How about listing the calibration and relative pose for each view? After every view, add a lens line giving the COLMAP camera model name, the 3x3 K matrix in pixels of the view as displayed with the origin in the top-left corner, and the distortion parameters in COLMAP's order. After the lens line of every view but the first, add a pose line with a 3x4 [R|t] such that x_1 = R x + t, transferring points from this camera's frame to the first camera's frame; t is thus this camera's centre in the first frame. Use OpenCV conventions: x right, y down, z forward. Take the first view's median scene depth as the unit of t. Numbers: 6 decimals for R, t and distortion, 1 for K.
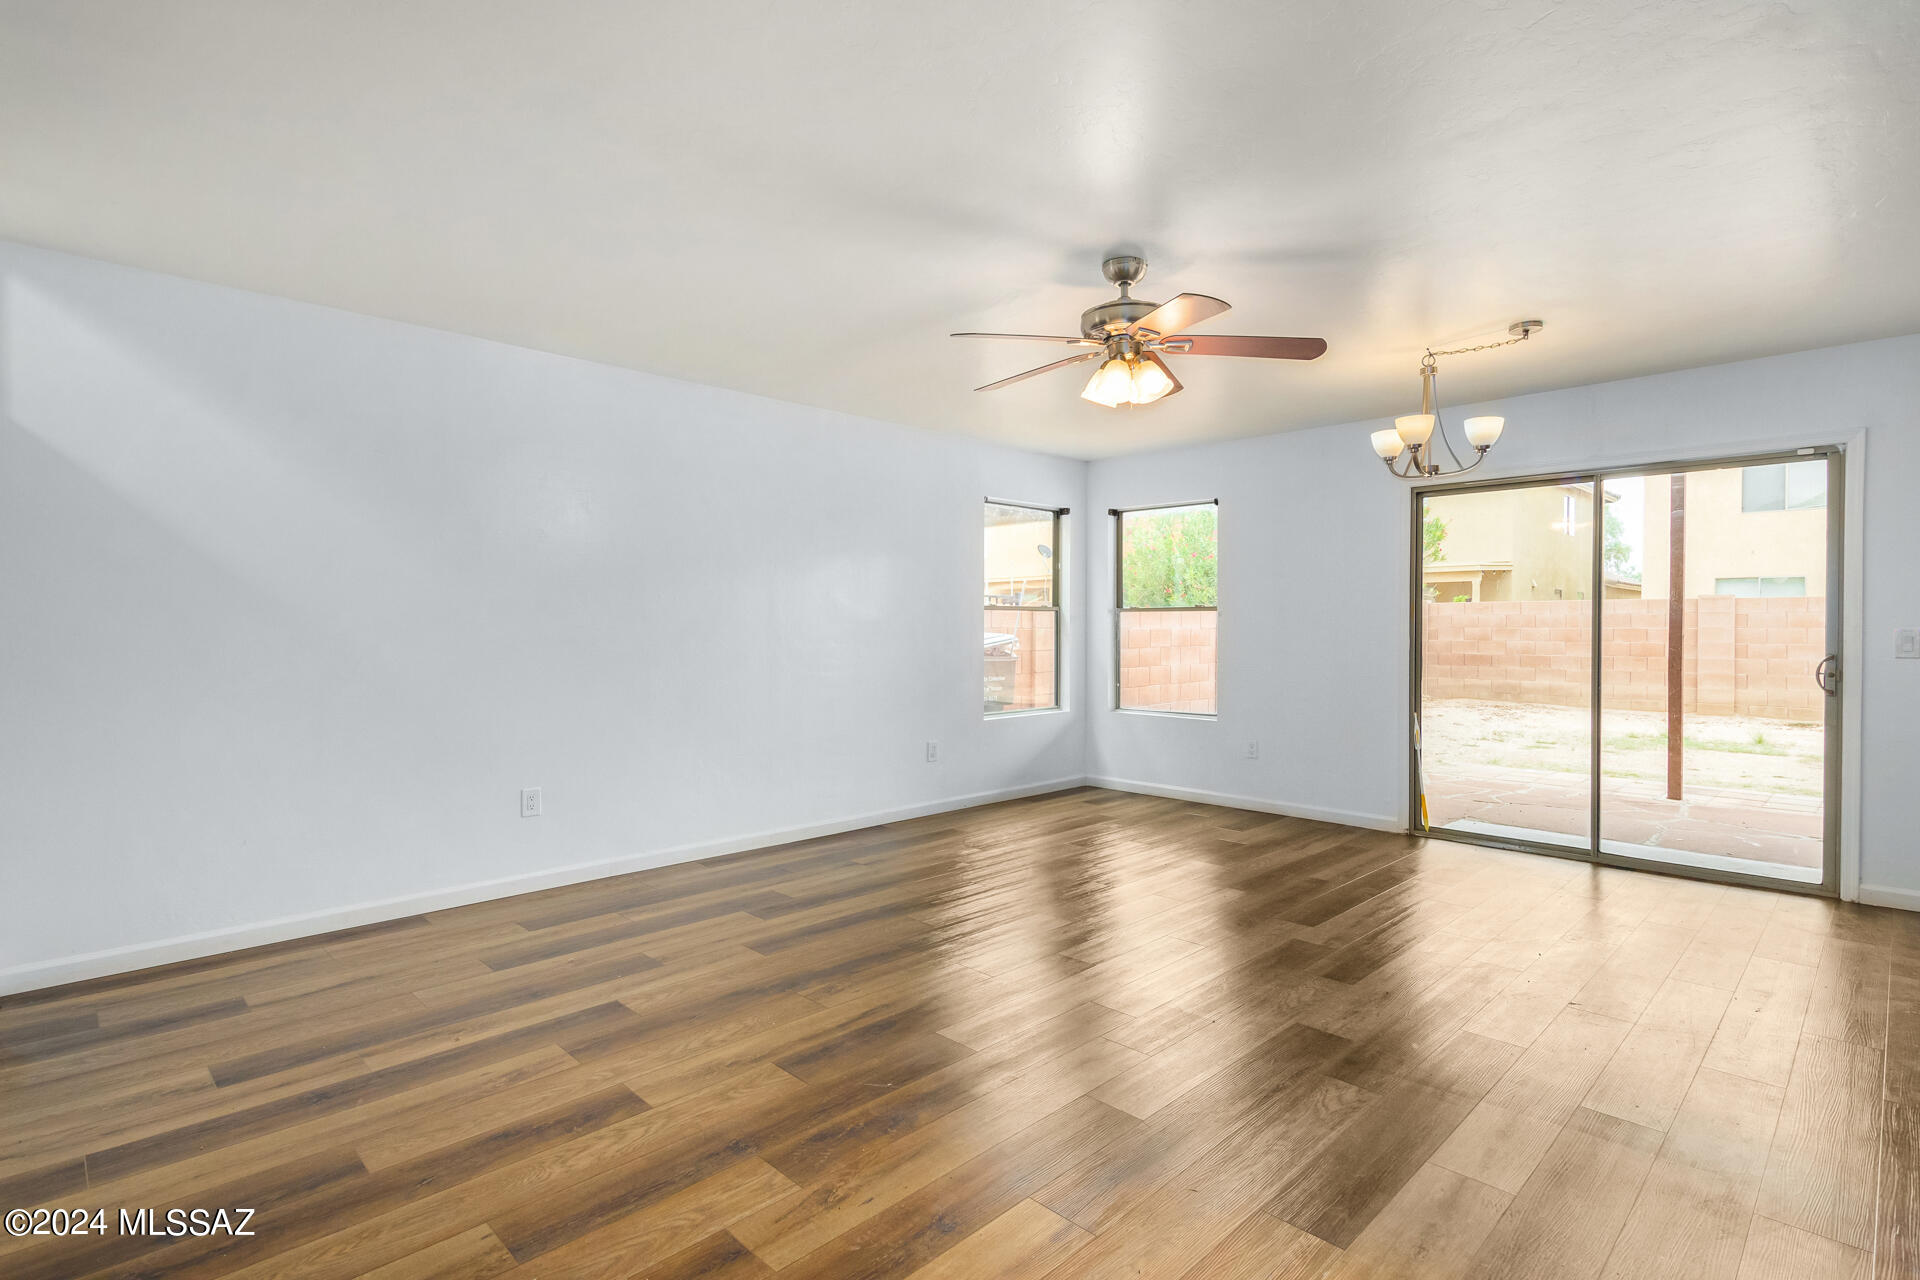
lens RADIAL K [[934.5, 0, 972.1], [0, 934.5, 634.8], [0, 0, 1]] dist [0.004042, 0.000135]
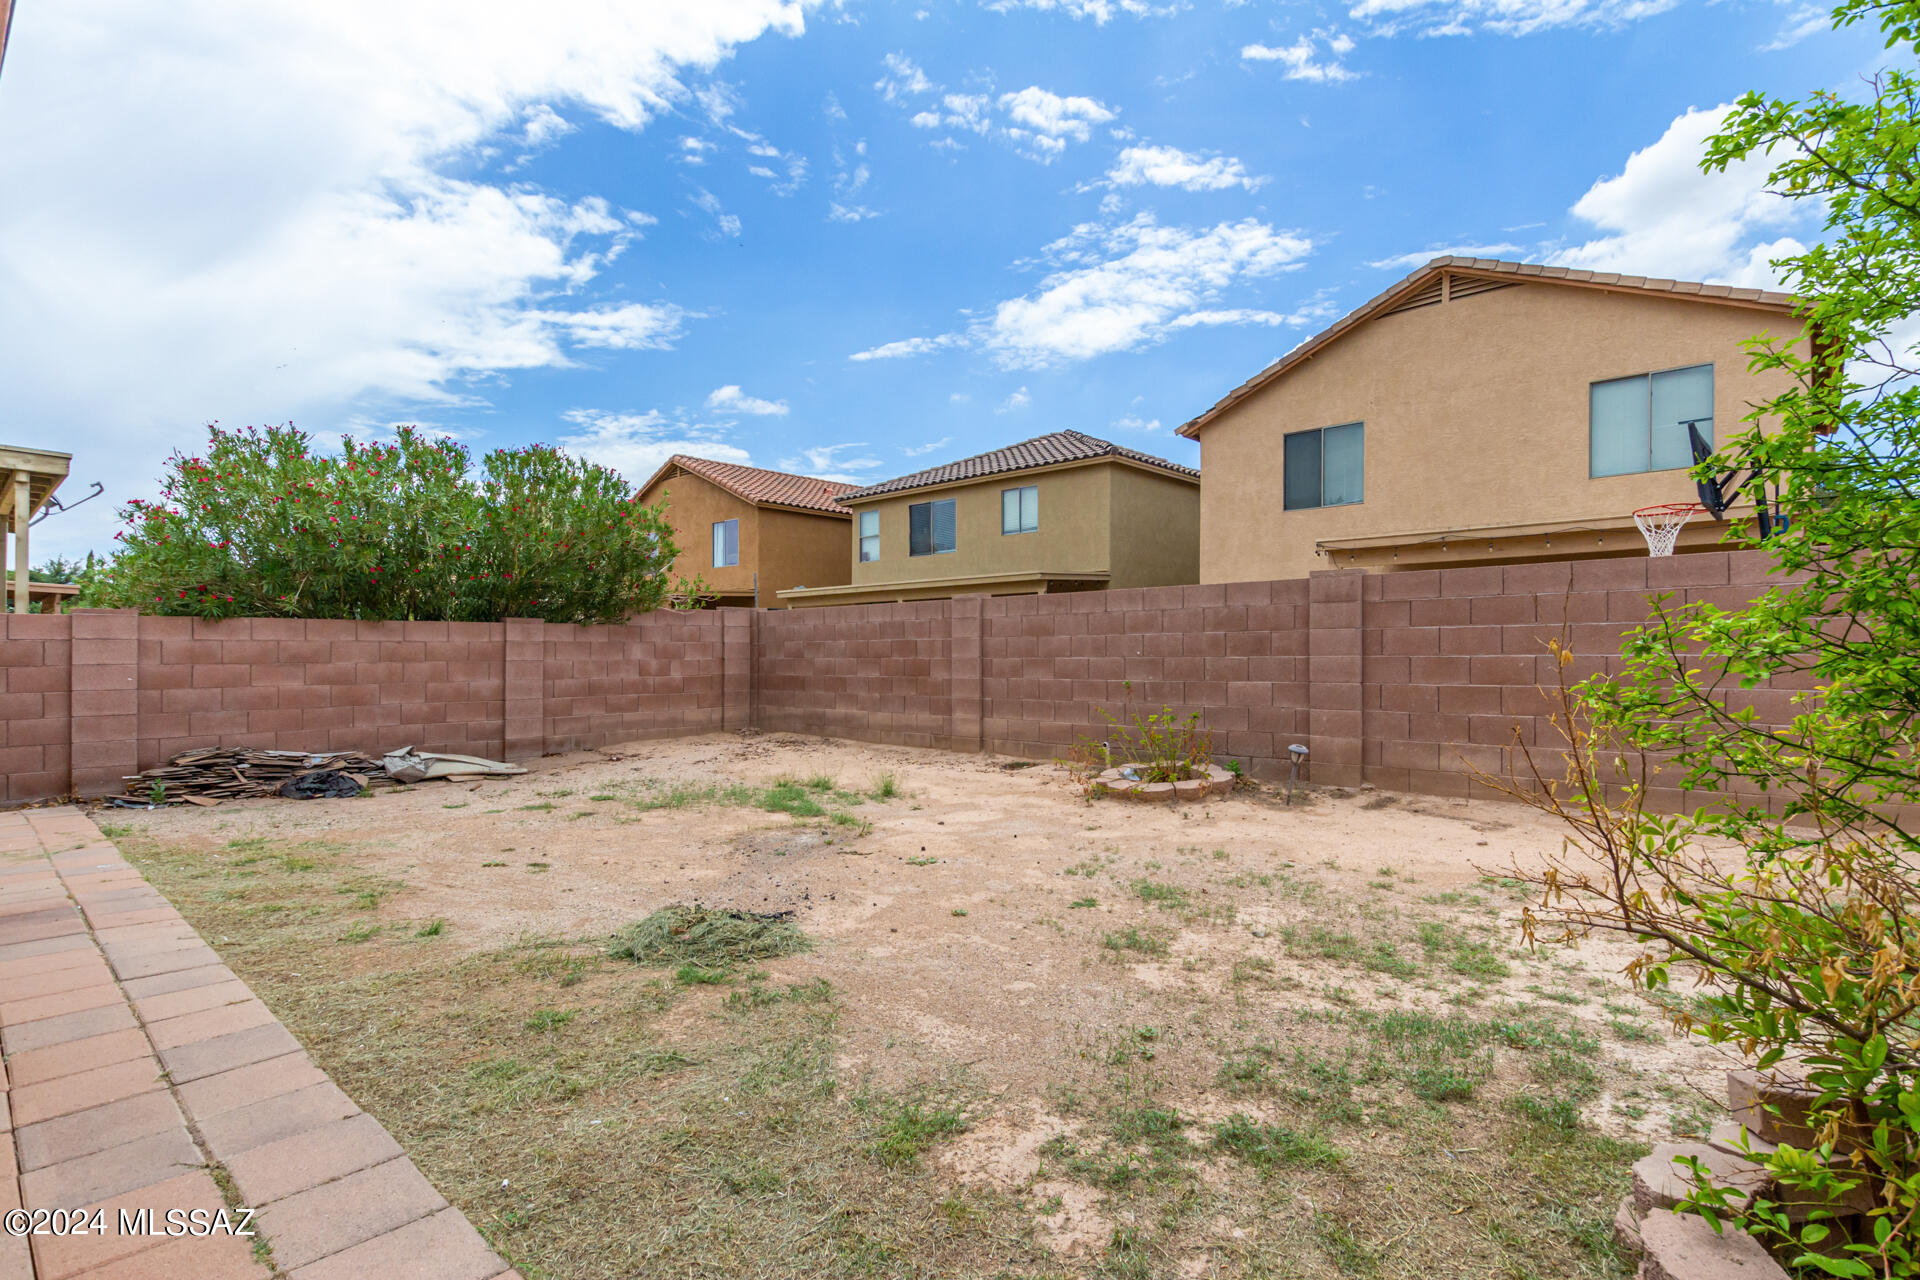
lens RADIAL K [[927.2, 0, 1012.5], [0, 927.2, 645.0], [0, 0, 1]] dist [0.006741, 0.000696]
pose [[0.997177, -0.011330, 0.074227, 1.895082], [0.012308, 0.999843, -0.012739, 0.020455], [-0.074071, 0.013617, 0.997160, 0.587521]]
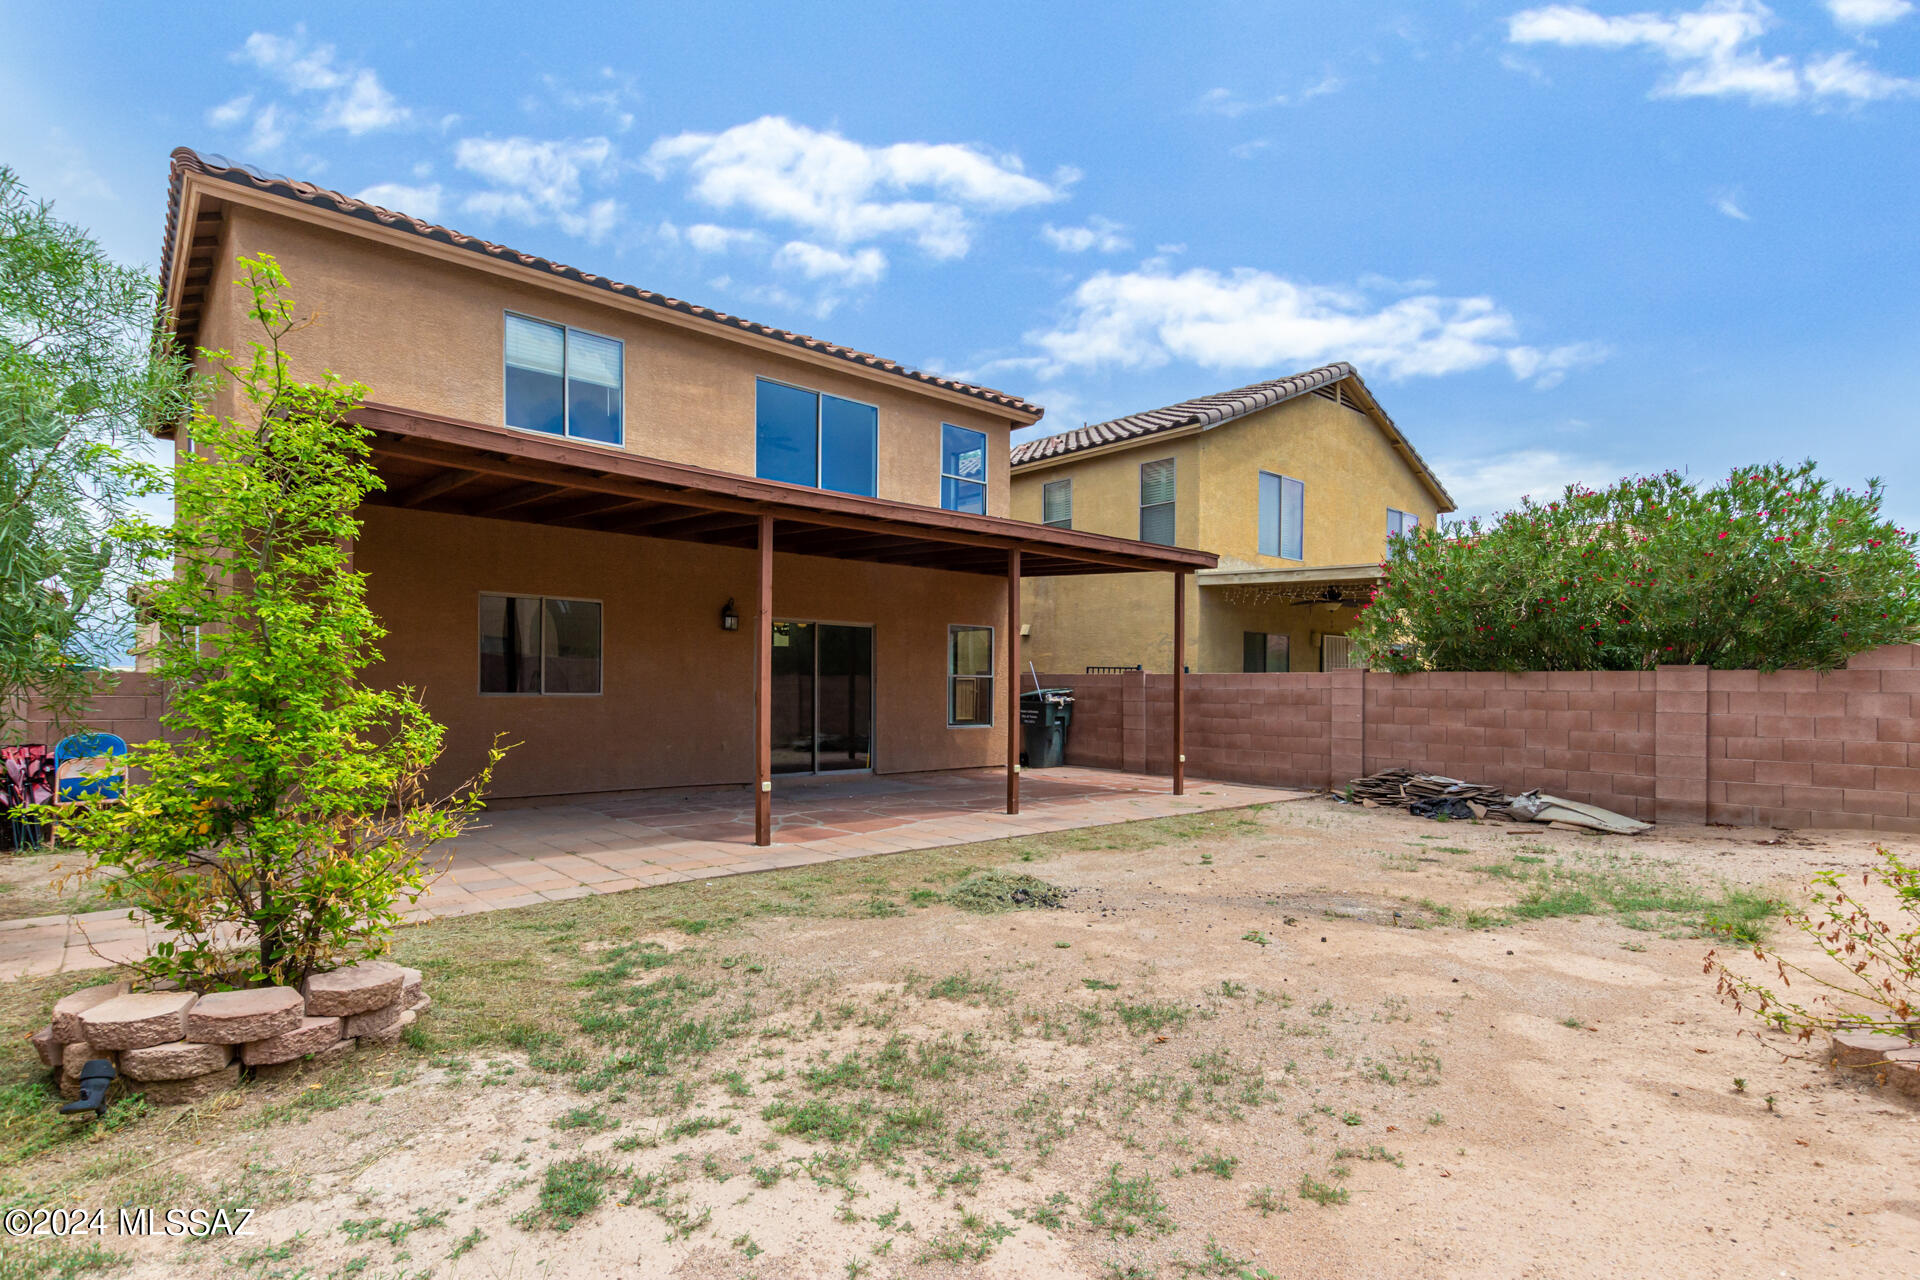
lens RADIAL K [[934.5, 0, 972.1], [0, 934.5, 634.8], [0, 0, 1]] dist [0.004042, 0.000135]
pose [[-0.047551, -0.061382, -0.996981, 3.228968], [-0.016579, 0.998021, -0.060655, -0.010934], [0.998731, 0.013645, -0.048475, 1.673631]]
